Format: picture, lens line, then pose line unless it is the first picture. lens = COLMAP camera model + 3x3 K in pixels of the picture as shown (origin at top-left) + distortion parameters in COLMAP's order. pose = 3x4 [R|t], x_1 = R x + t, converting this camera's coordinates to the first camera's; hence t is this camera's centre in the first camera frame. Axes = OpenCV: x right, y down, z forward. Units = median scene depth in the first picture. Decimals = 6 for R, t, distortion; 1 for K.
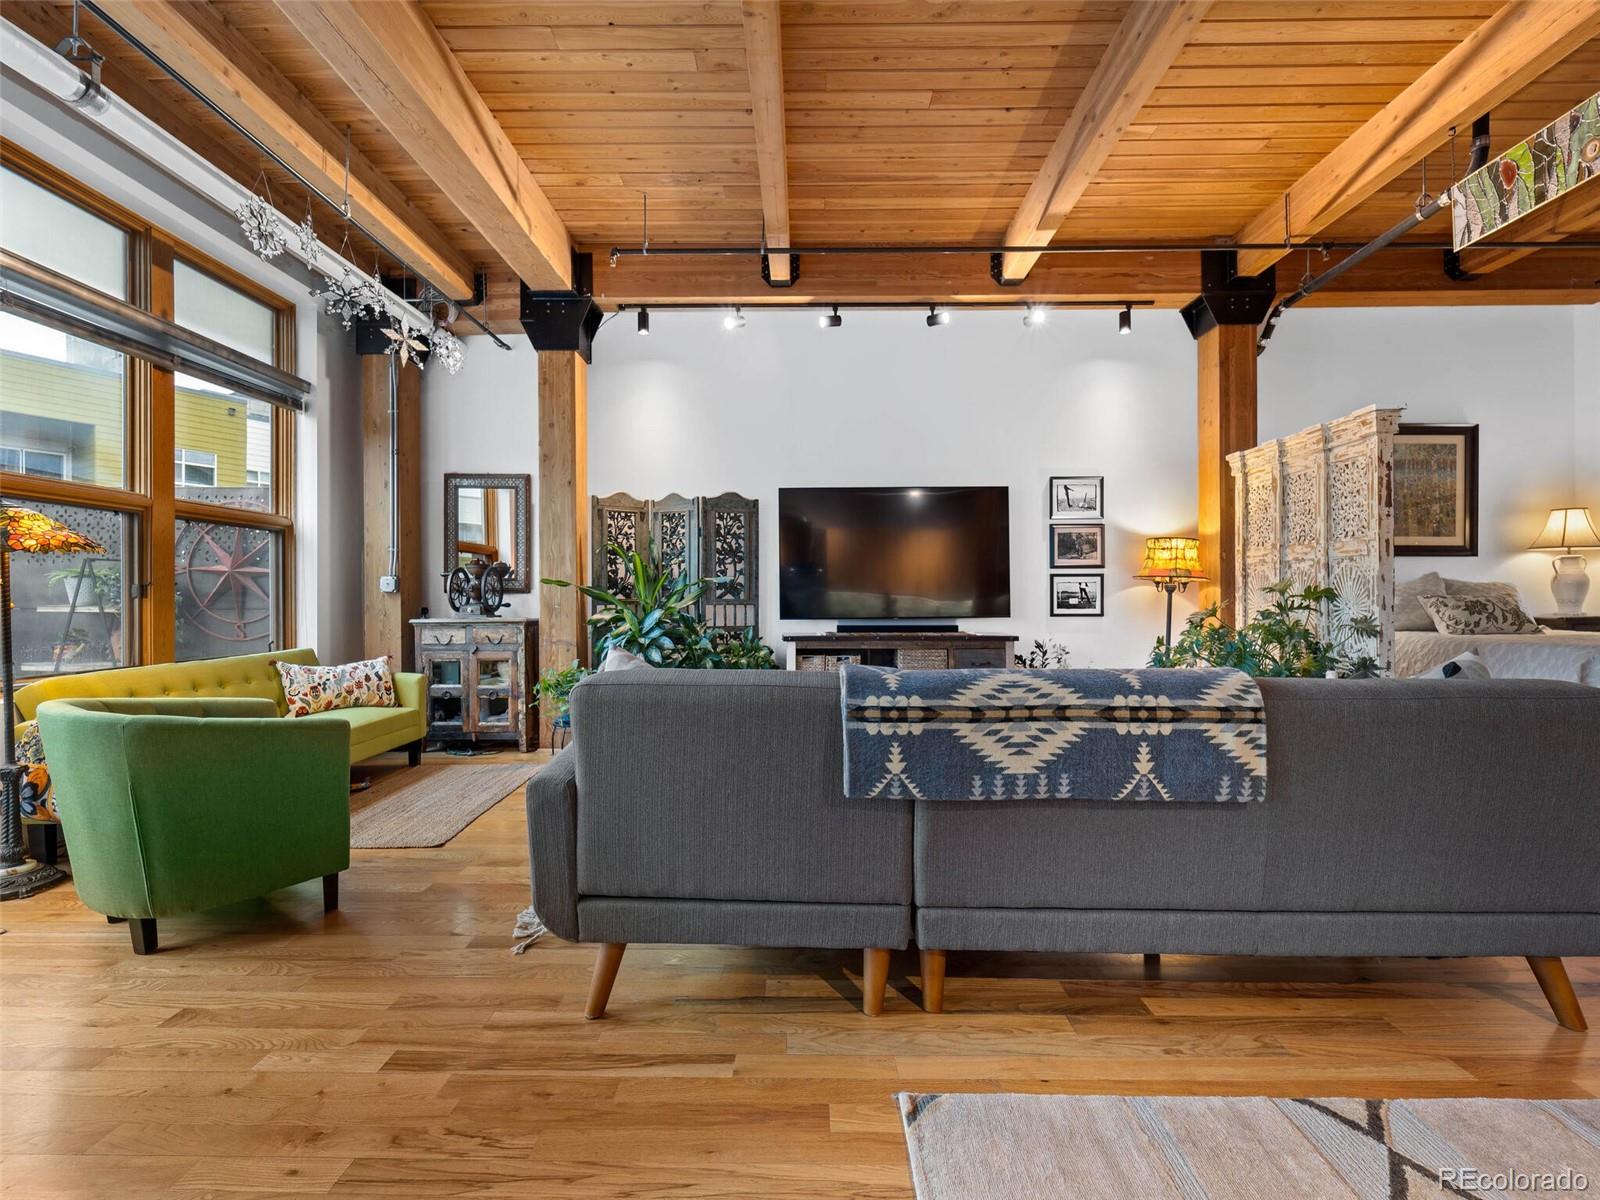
lens RADIAL K [[725.9, 0, 793.7], [0, 725.9, 593.0], [0, 0, 1]] dist [0.004874, -0.002399]
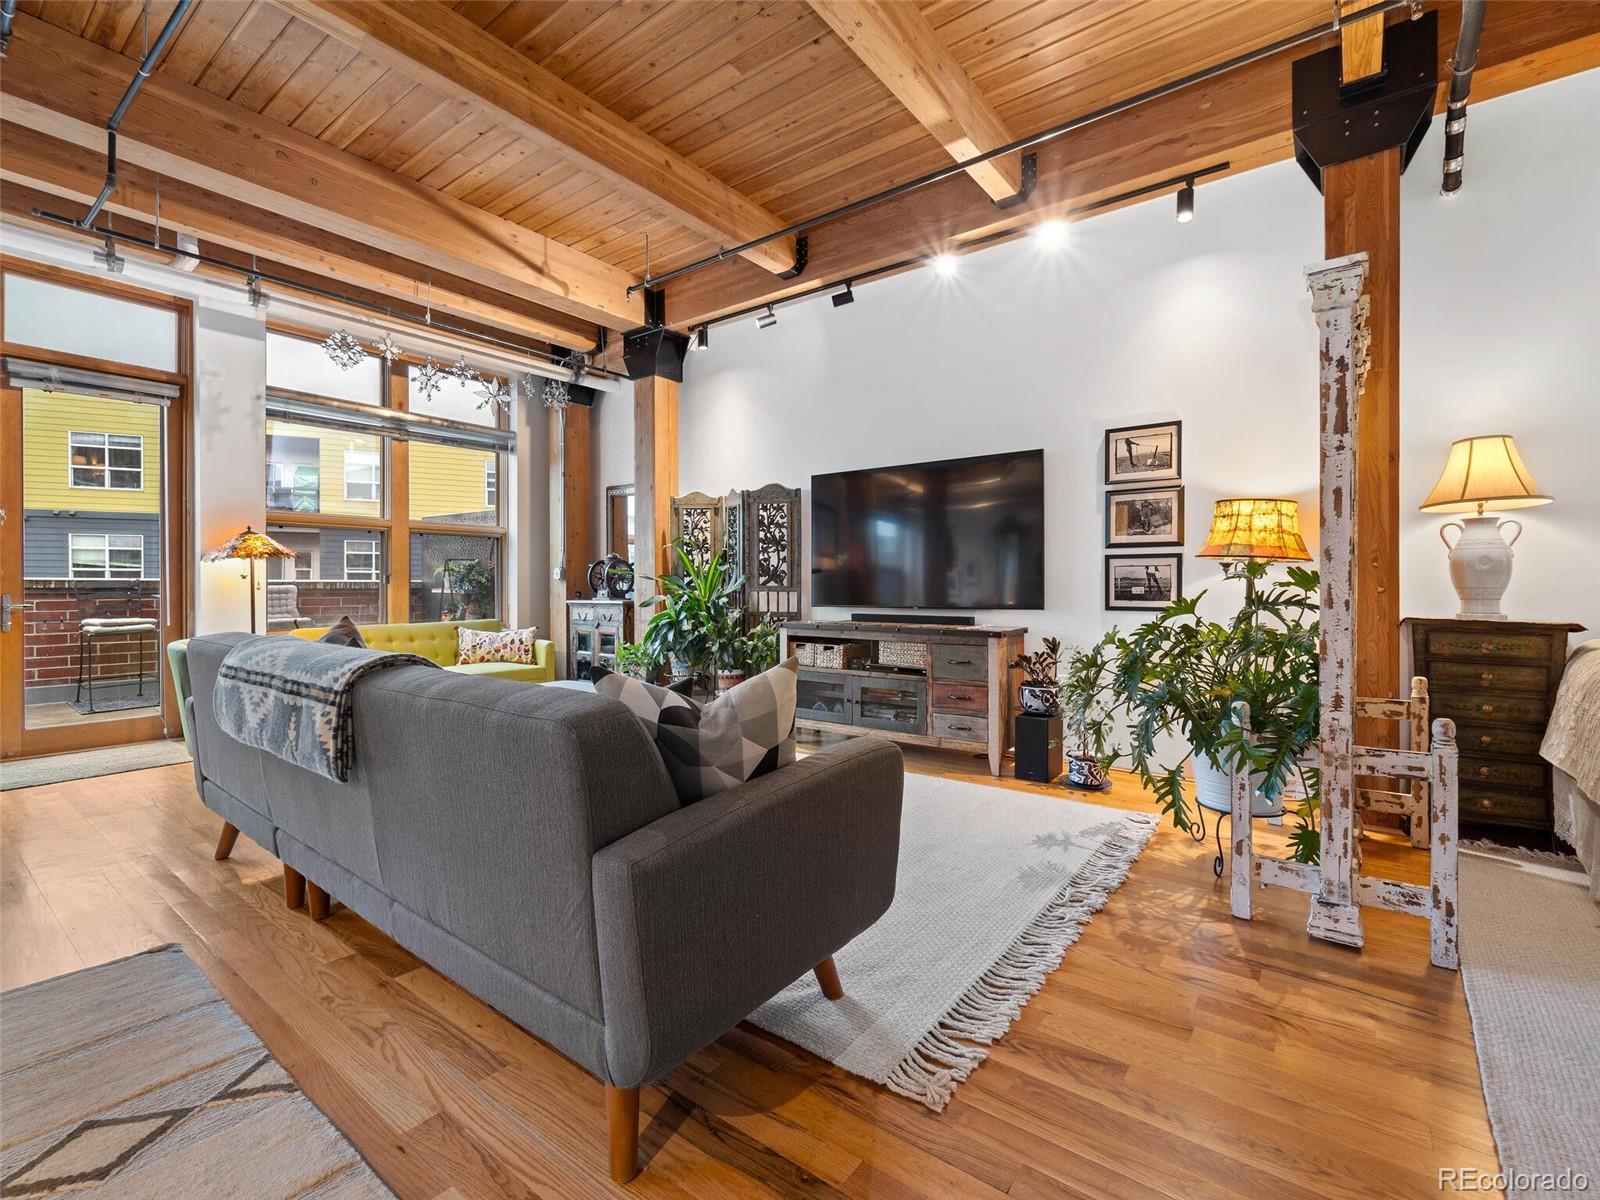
lens RADIAL K [[725.9, 0, 795.8], [0, 725.9, 587.9], [0, 0, 1]] dist [0.004874, -0.002399]
pose [[0.800870, 0.005198, -0.598816, 0.606312], [0.001249, 0.999946, 0.010350, 0.000378], [0.598837, -0.009037, 0.800820, 0.192862]]
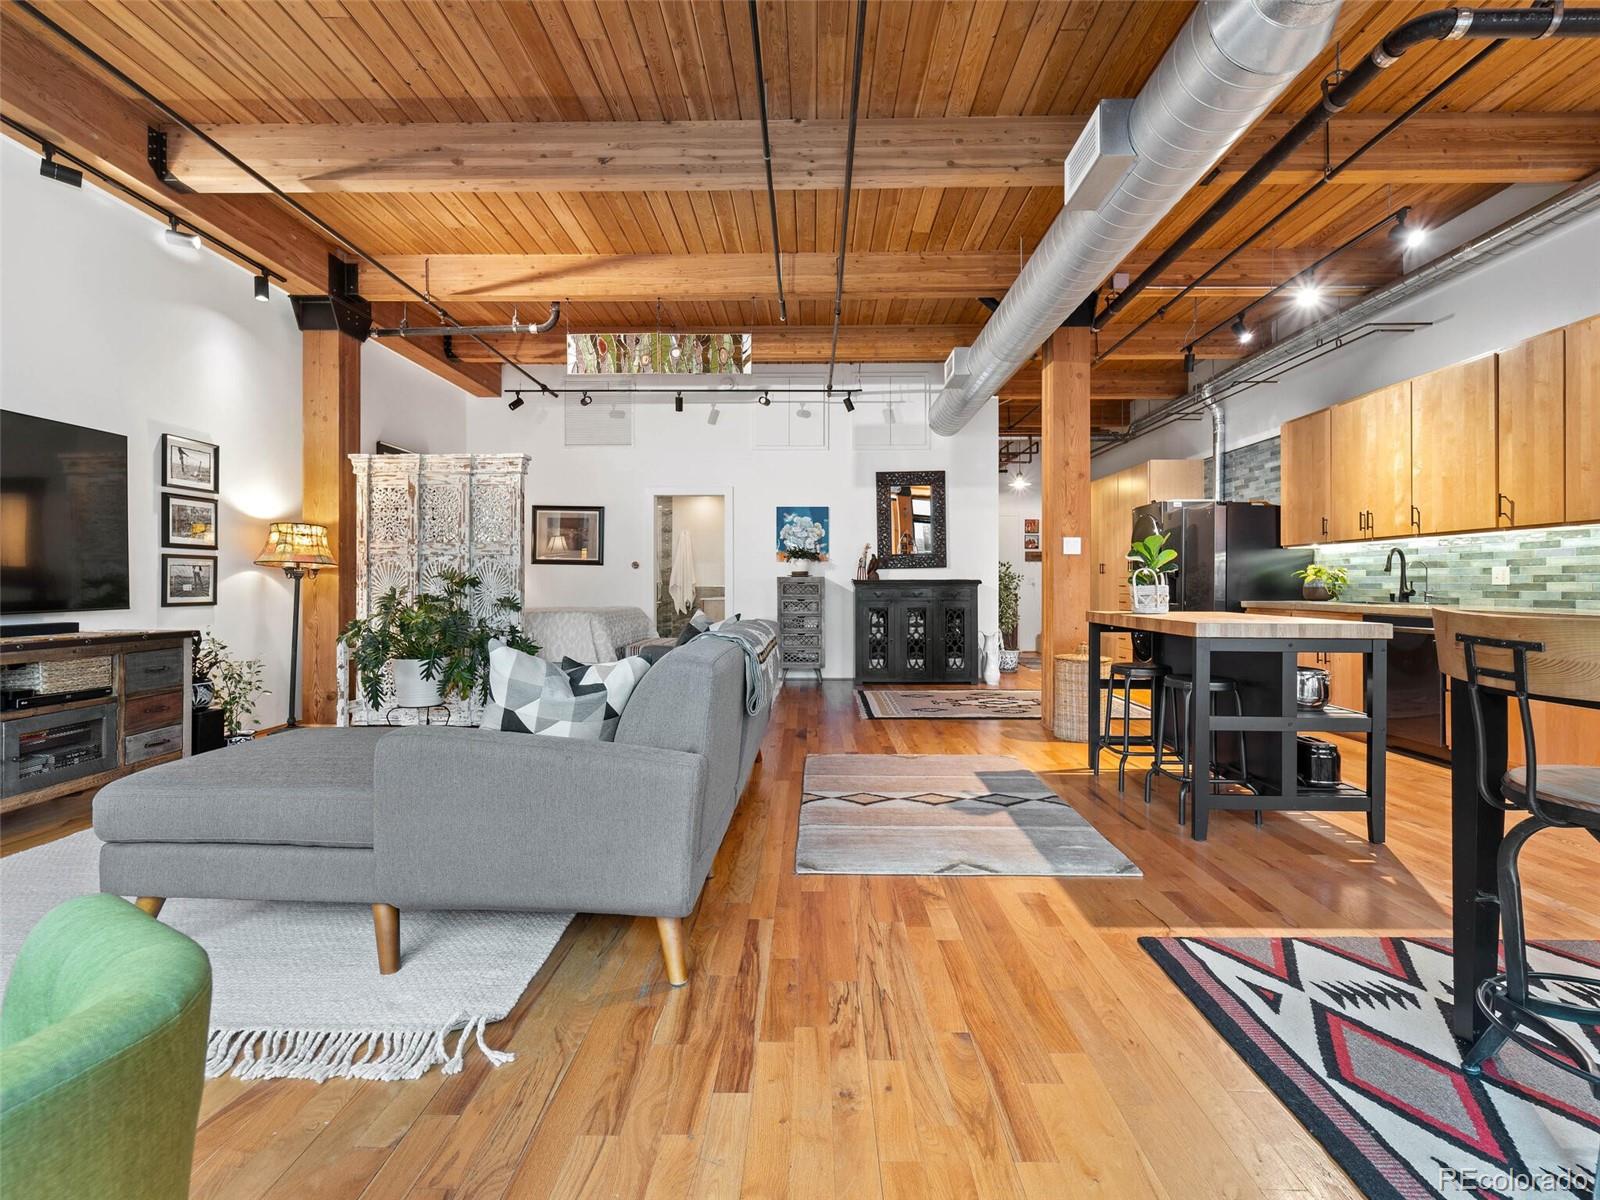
lens RADIAL K [[725.9, 0, 807.0], [0, 725.9, 585.3], [0, 0, 1]] dist [0.004874, -0.002399]
pose [[-0.001762, 0.000508, 0.999998, -0.500209], [-0.008075, 0.999967, -0.000522, 0.003458], [-0.999966, -0.008076, -0.001758, 0.311631]]
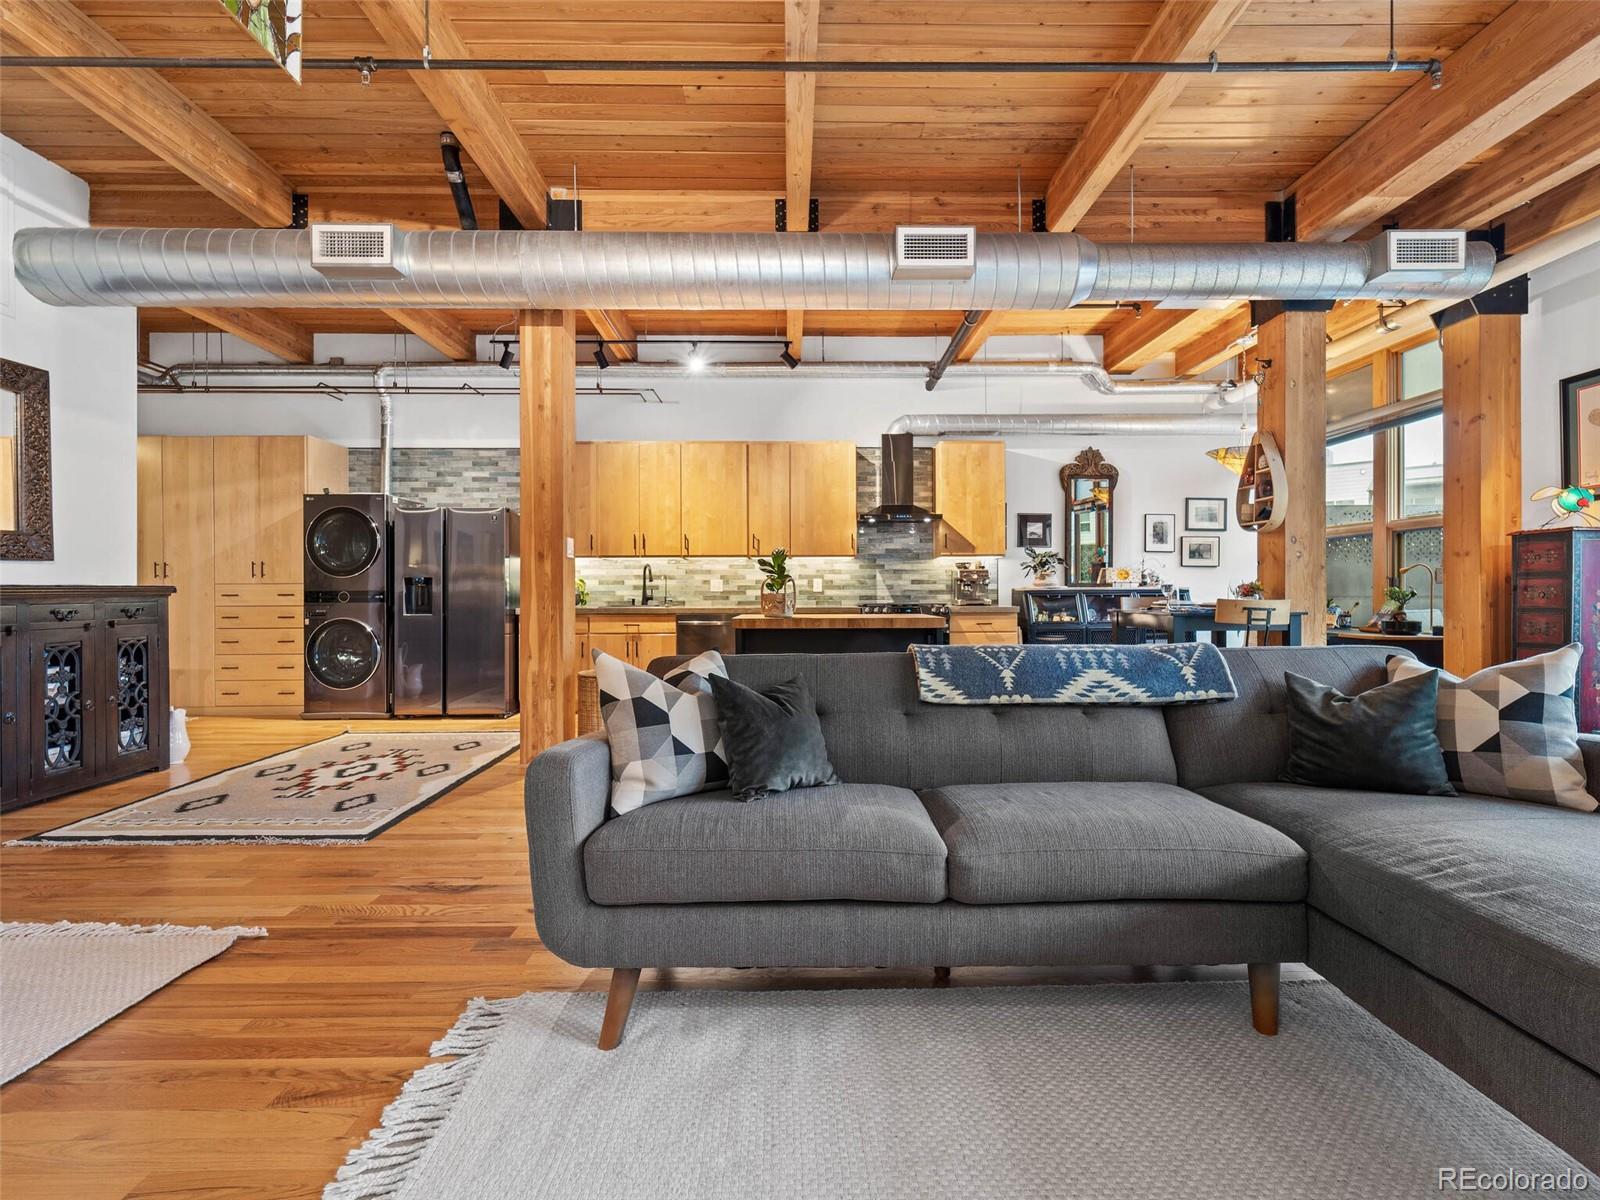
lens RADIAL K [[725.9, 0, 792.9], [0, 725.9, 591.2], [0, 0, 1]] dist [0.004874, -0.002399]
pose [[-0.999672, 0.005307, -0.025042, 0.316373], [0.005479, 0.999962, -0.006833, 0.005229], [0.025005, -0.006968, -0.999663, 0.854989]]
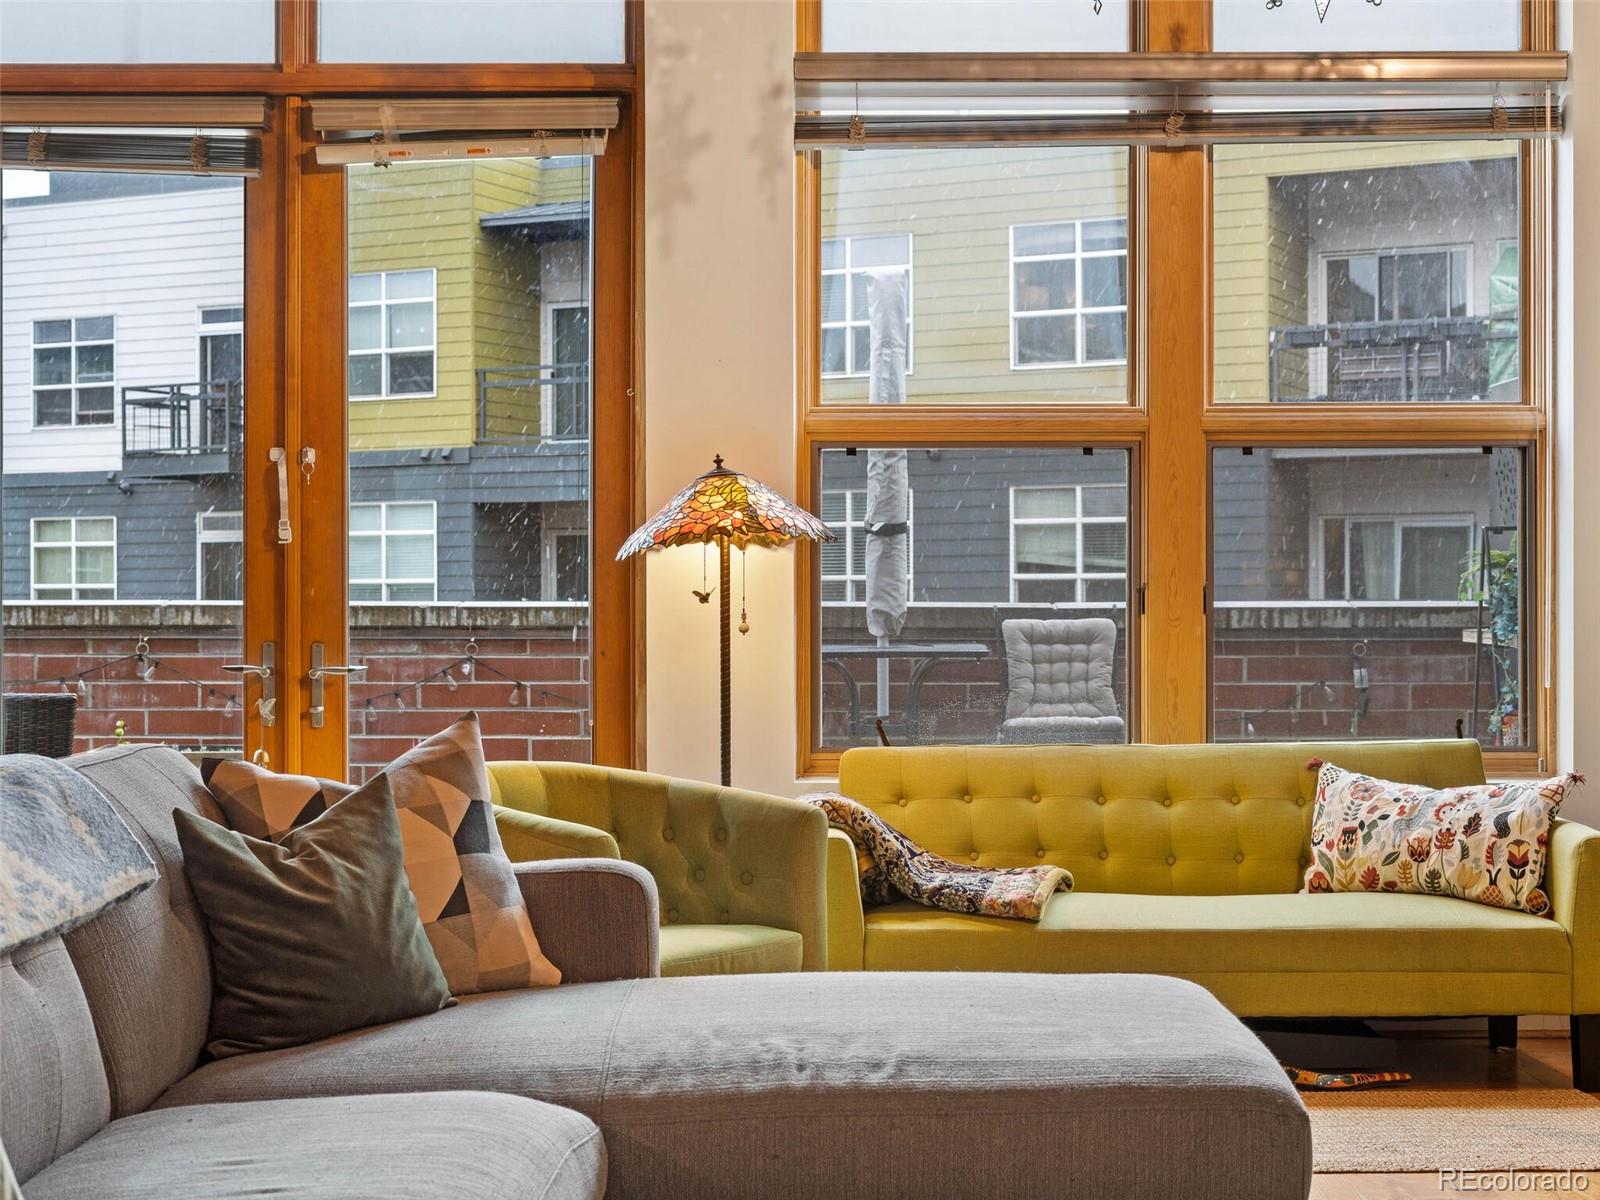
lens RADIAL K [[2626.9, 0, 810.7], [0, 2626.9, 605.9], [0, 0, 1]] dist [0.003059, 0.000000]
pose [[0.005855, -0.001680, -0.999981, 0.703572], [0.008255, 0.999965, -0.001632, 0.001684], [0.999949, -0.008246, 0.005868, 0.580871]]
